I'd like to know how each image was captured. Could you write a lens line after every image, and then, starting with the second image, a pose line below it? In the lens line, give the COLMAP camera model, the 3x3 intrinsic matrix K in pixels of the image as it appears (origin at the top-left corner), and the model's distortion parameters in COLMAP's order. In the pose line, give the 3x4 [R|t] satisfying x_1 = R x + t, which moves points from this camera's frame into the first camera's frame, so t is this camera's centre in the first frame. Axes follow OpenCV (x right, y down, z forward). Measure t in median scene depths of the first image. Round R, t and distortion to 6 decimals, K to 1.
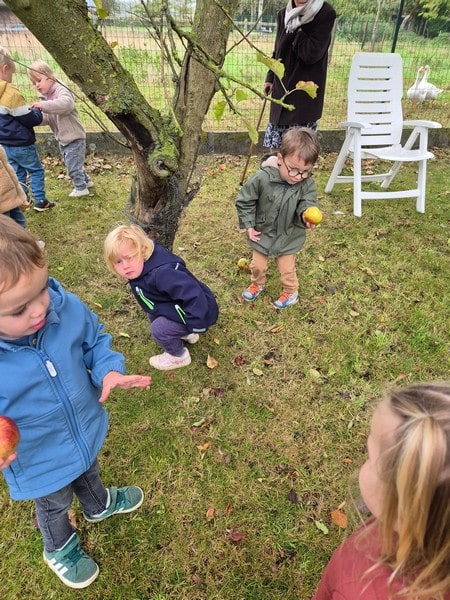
lens RADIAL K [[394.4, 0, 229.7], [0, 394.4, 305.3], [0, 0, 1]] dist [0.053224, -0.050491]
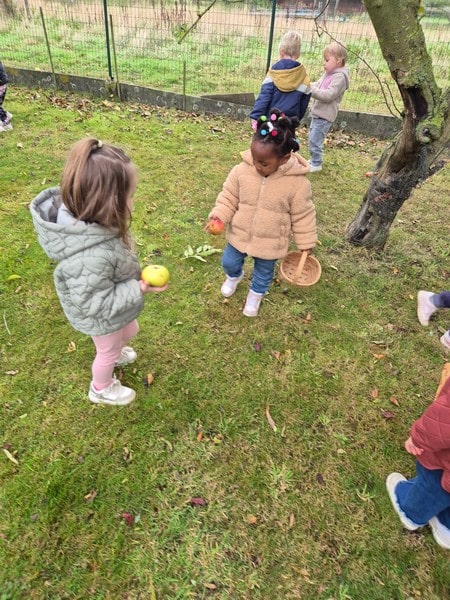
lens RADIAL K [[394.4, 0, 211.1], [0, 394.4, 303.6], [0, 0, 1]] dist [0.053224, -0.050491]
pose [[0.842073, 0.330520, -0.426228, -0.024566], [-0.322957, 0.941897, 0.092349, 0.211643], [0.431986, 0.059889, 0.899890, -0.320025]]
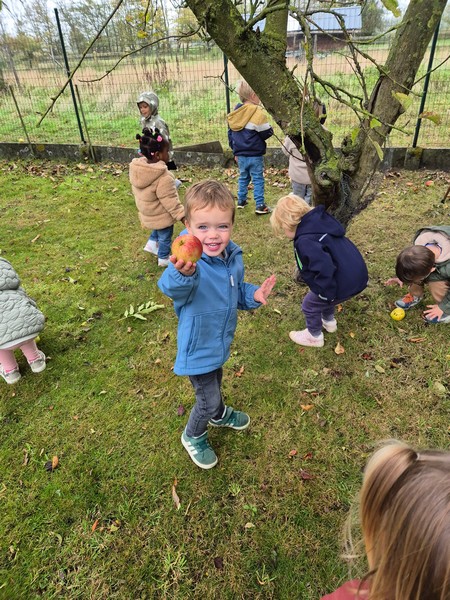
lens RADIAL K [[394.4, 0, 234.0], [0, 394.4, 303.8], [0, 0, 1]] dist [0.053224, -0.050491]
pose [[0.859131, 0.201924, -0.470234, 0.208695], [-0.218008, 0.975728, 0.020683, 0.060860], [0.462996, 0.084745, 0.882300, -0.159320]]
